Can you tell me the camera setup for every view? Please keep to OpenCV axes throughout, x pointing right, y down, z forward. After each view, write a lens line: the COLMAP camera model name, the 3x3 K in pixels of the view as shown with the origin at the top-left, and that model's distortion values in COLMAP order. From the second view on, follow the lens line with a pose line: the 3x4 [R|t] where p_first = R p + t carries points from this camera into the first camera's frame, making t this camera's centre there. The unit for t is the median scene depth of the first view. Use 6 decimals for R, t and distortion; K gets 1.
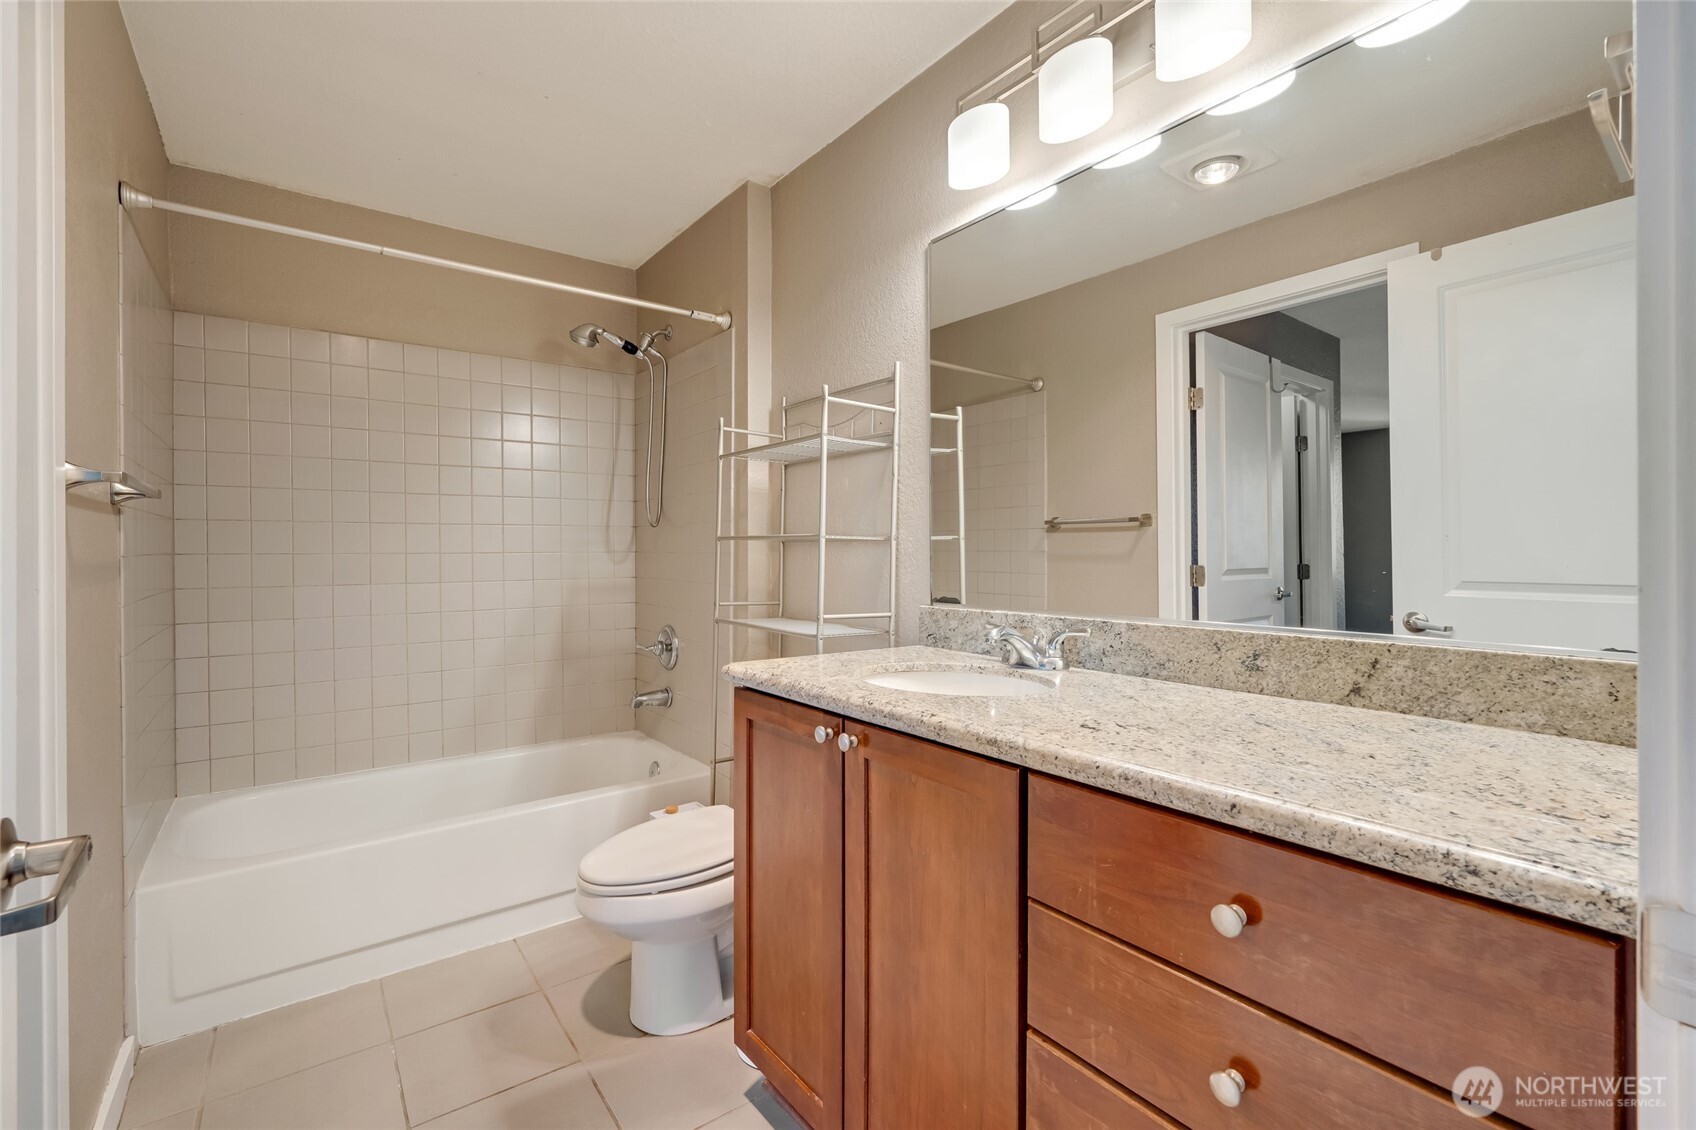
lens RADIAL K [[753.6, 0, 852.8], [0, 753.6, 555.3], [0, 0, 1]] dist [-0.002184, 0.000798]
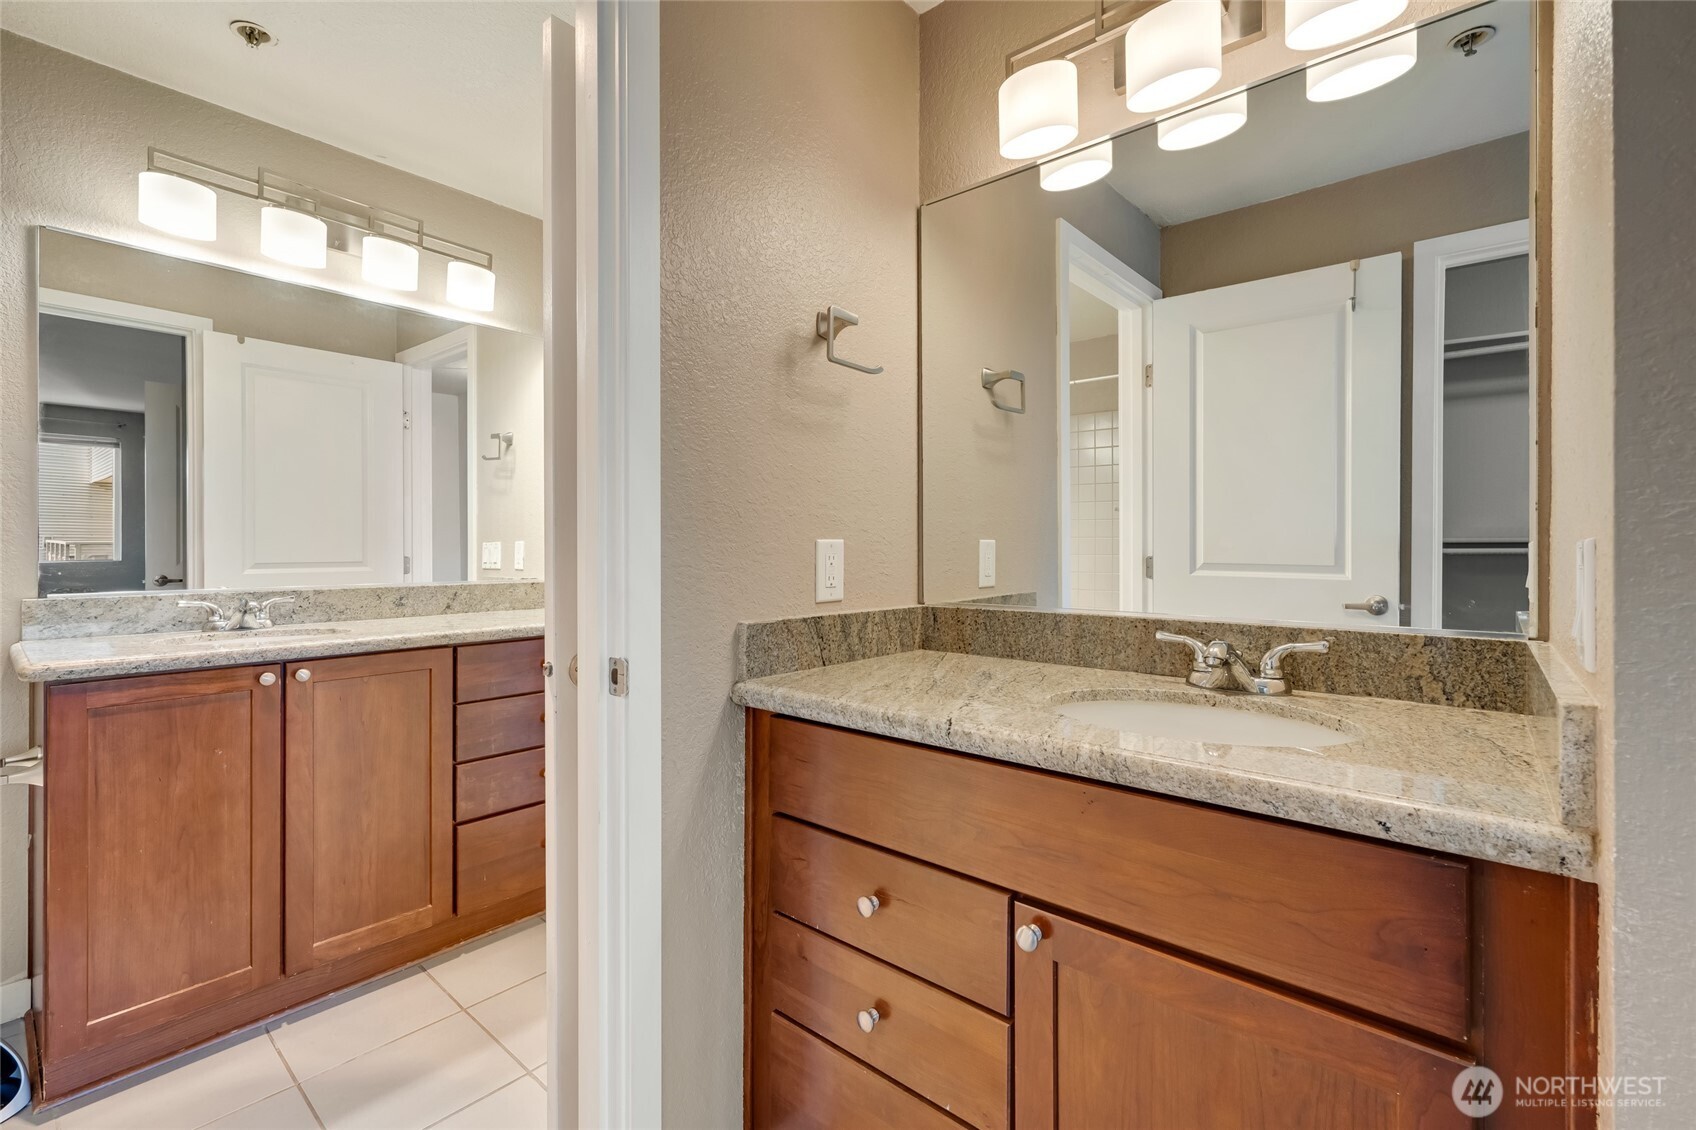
lens RADIAL K [[753.6, 0, 849.0], [0, 753.6, 552.1], [0, 0, 1]] dist [-0.002184, 0.000798]
pose [[-0.199246, -0.008502, 0.979913, -1.617843], [-0.002310, 0.999964, 0.008207, -0.005369], [-0.979947, -0.000629, -0.199259, 0.245836]]
